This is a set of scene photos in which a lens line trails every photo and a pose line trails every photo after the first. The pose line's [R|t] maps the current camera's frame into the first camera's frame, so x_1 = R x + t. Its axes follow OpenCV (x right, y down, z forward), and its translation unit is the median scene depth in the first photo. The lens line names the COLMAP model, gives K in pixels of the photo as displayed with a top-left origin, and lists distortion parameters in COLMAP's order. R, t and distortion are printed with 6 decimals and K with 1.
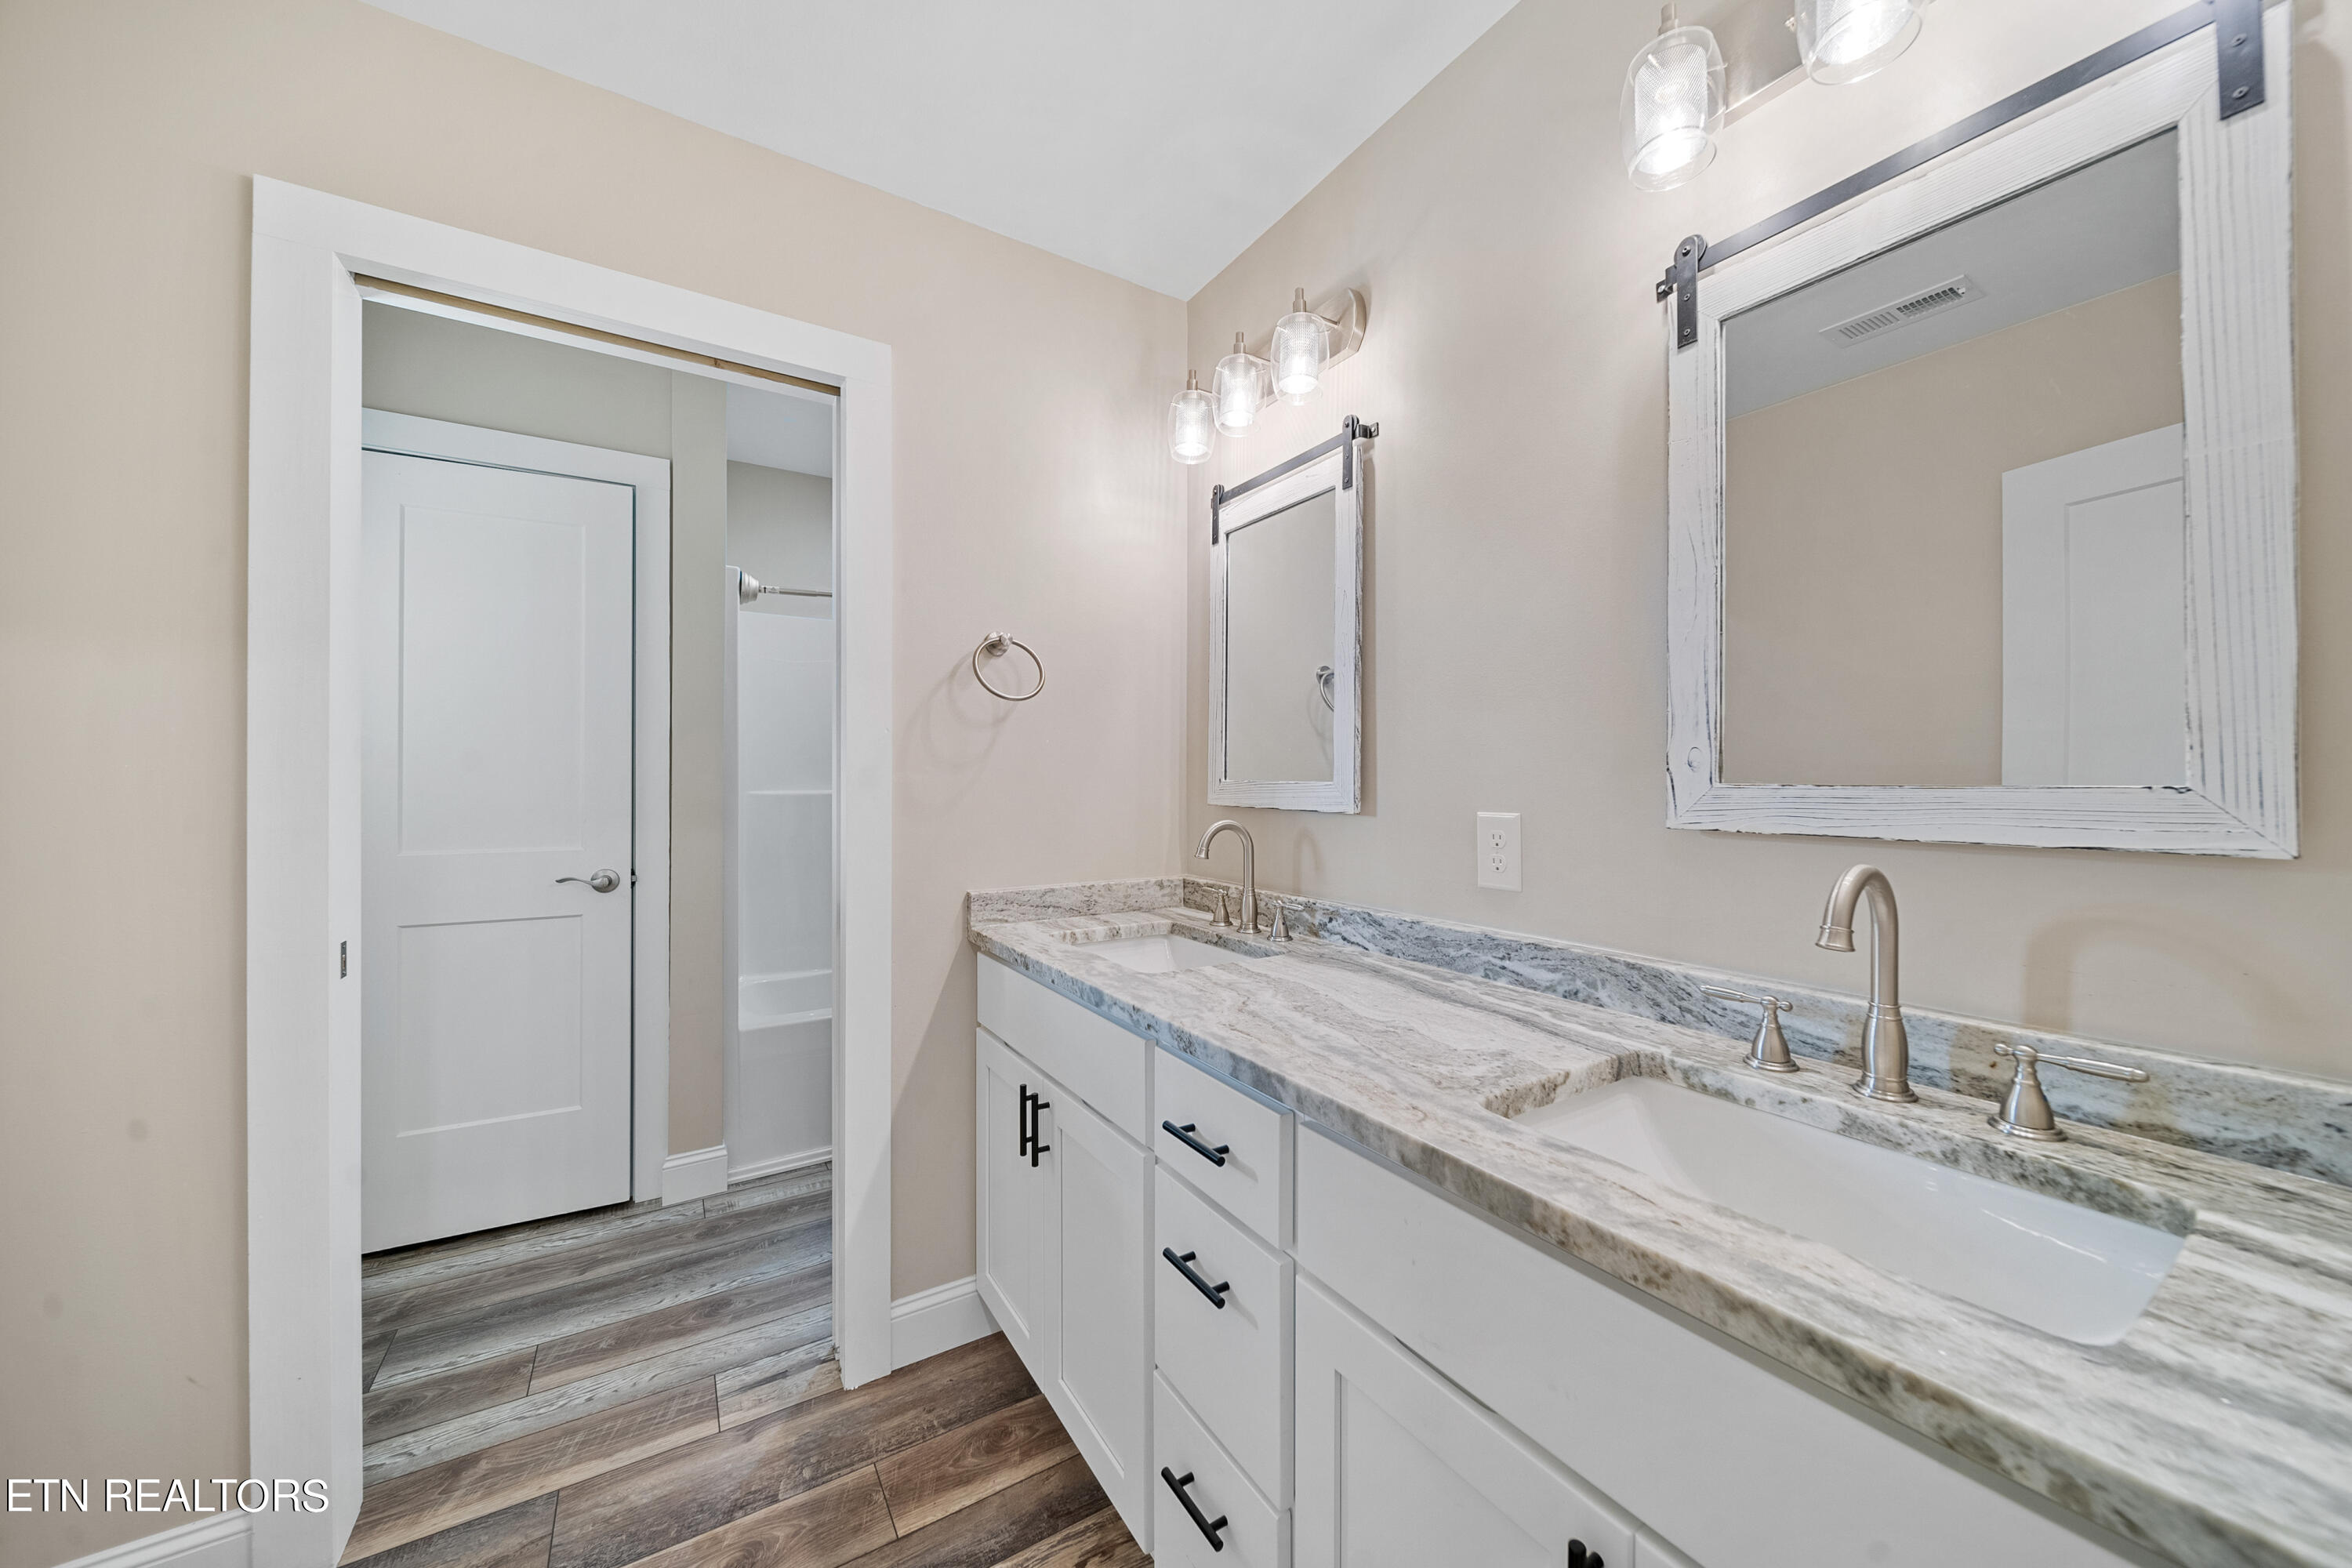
lens RADIAL K [[829.9, 0, 1187.9], [0, 829.9, 765.9], [0, 0, 1]] dist [-0.003282, -0.000617]
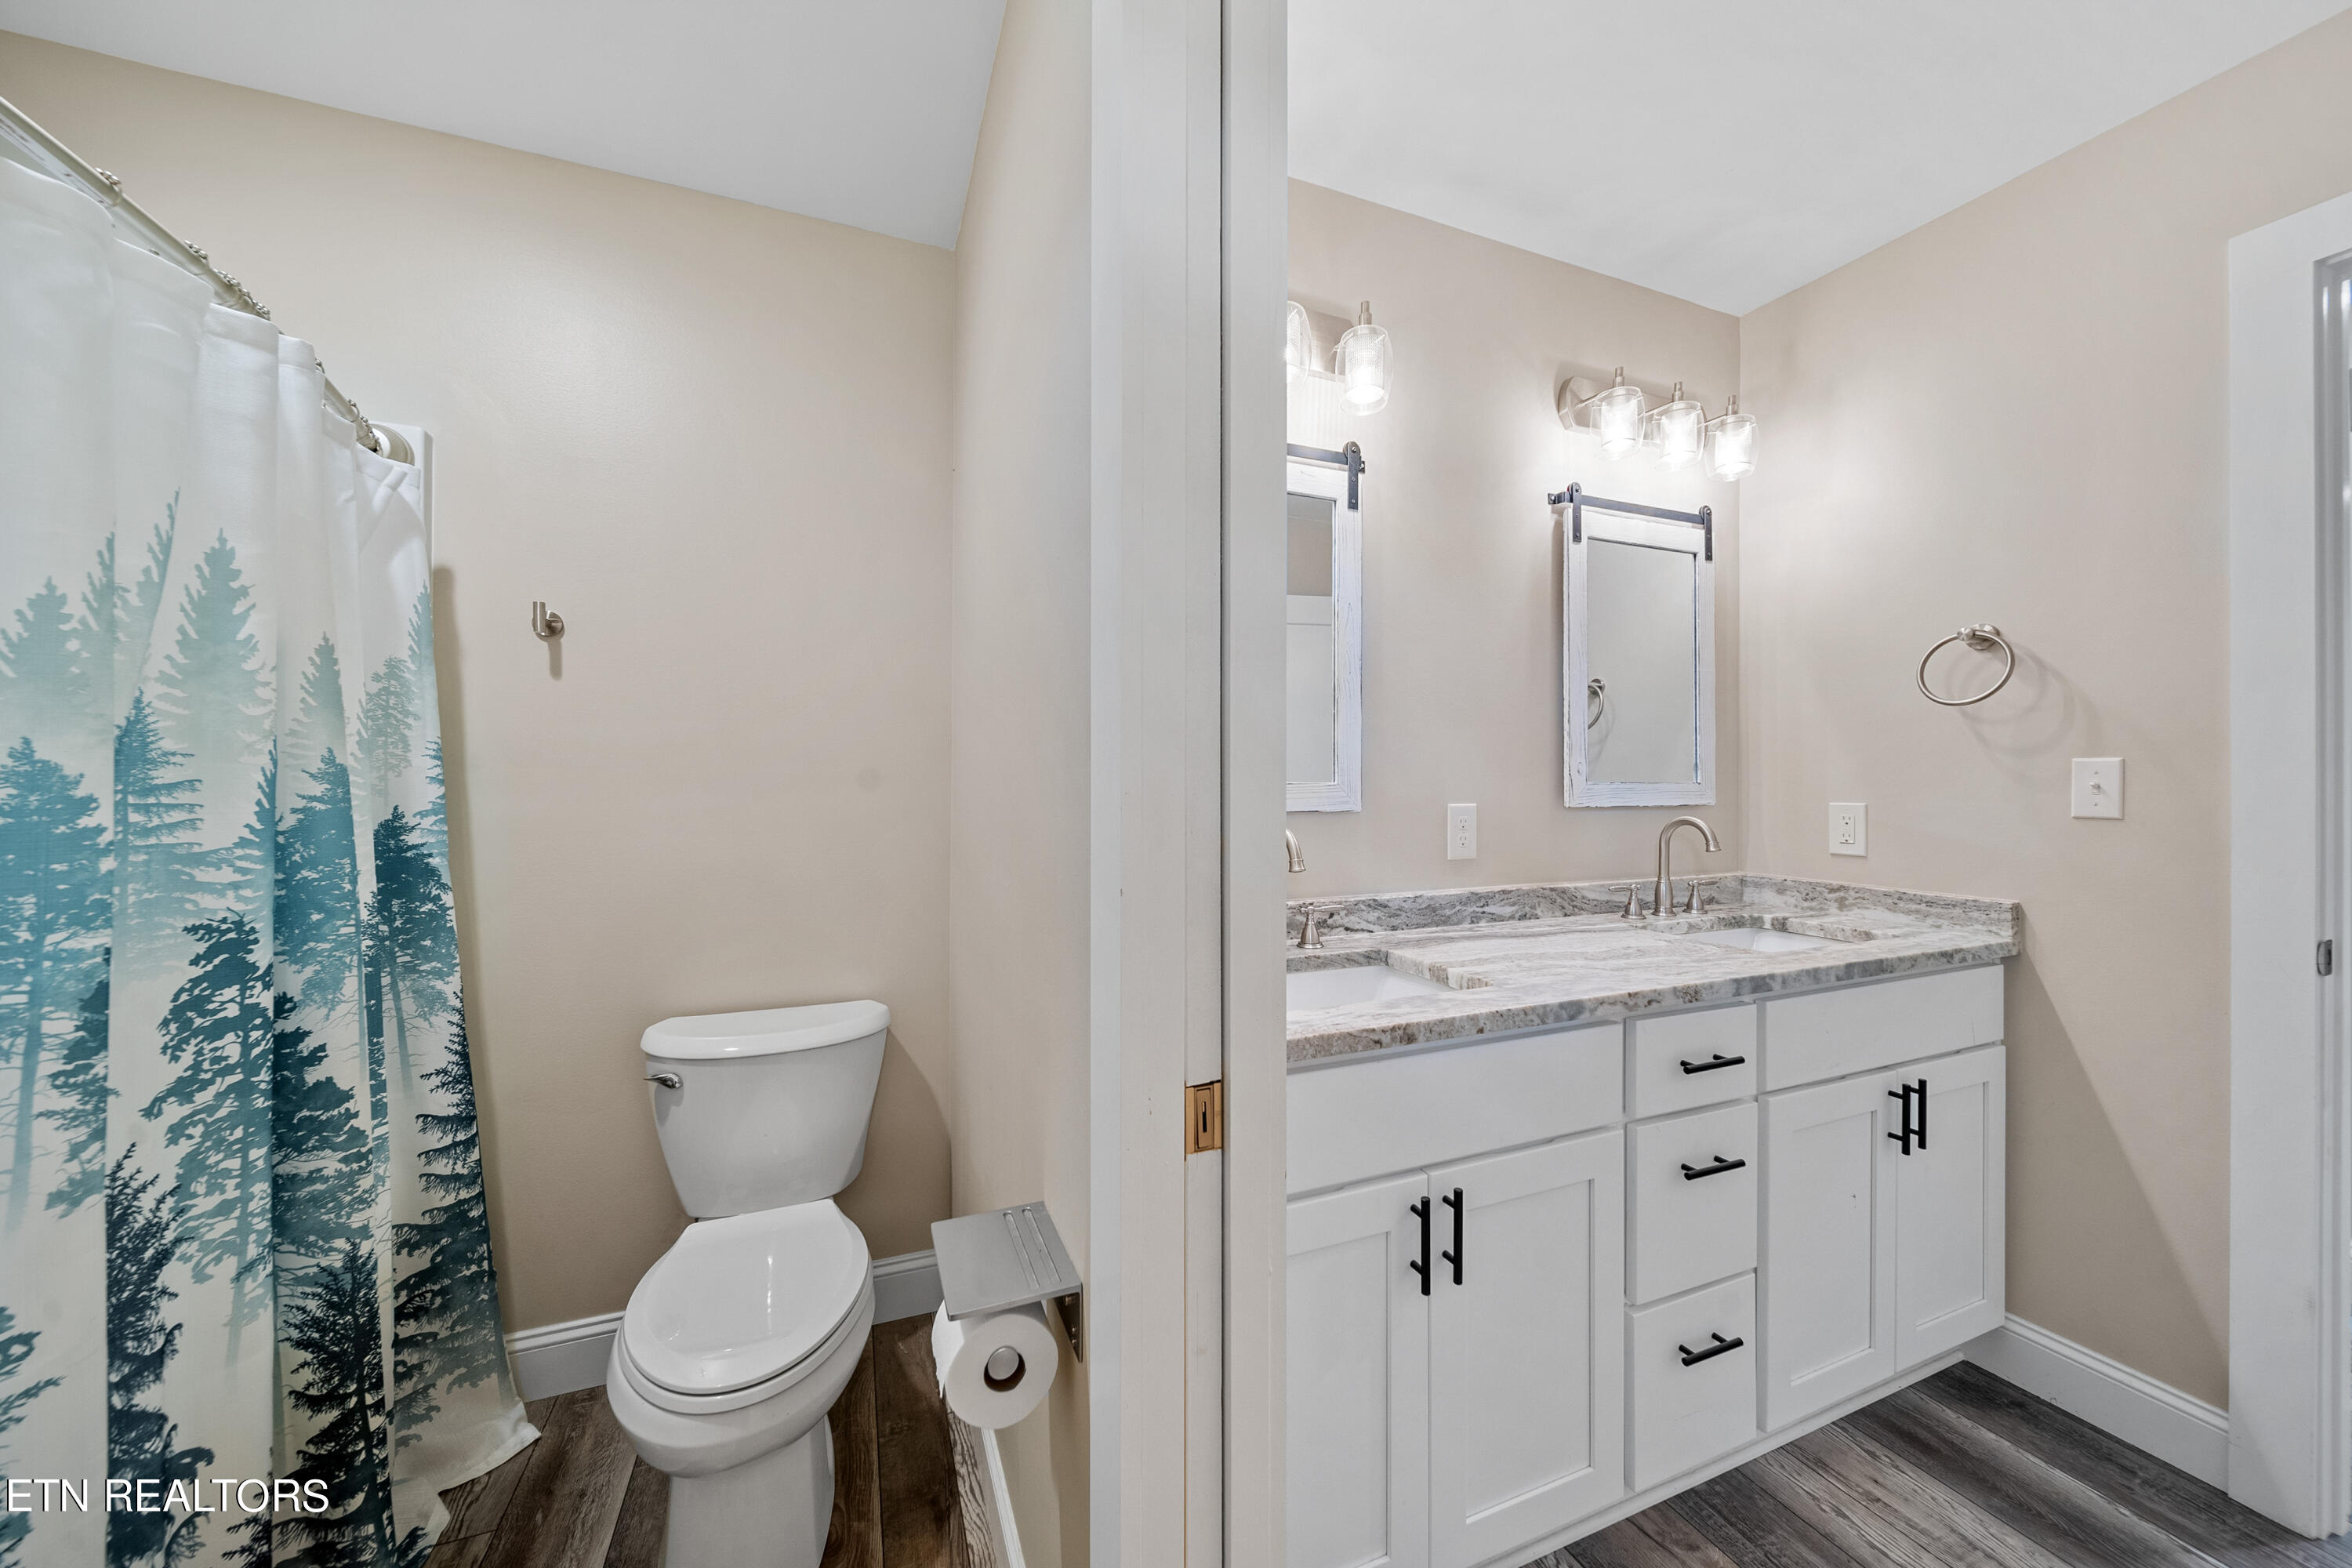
lens RADIAL K [[829.9, 0, 1181.1], [0, 829.9, 768.1], [0, 0, 1]] dist [-0.003282, -0.000617]
pose [[0.179985, 0.009603, 0.983622, -1.157440], [-0.017148, 0.999831, -0.006623, 0.014770], [-0.983520, -0.015675, 0.180120, 1.307167]]
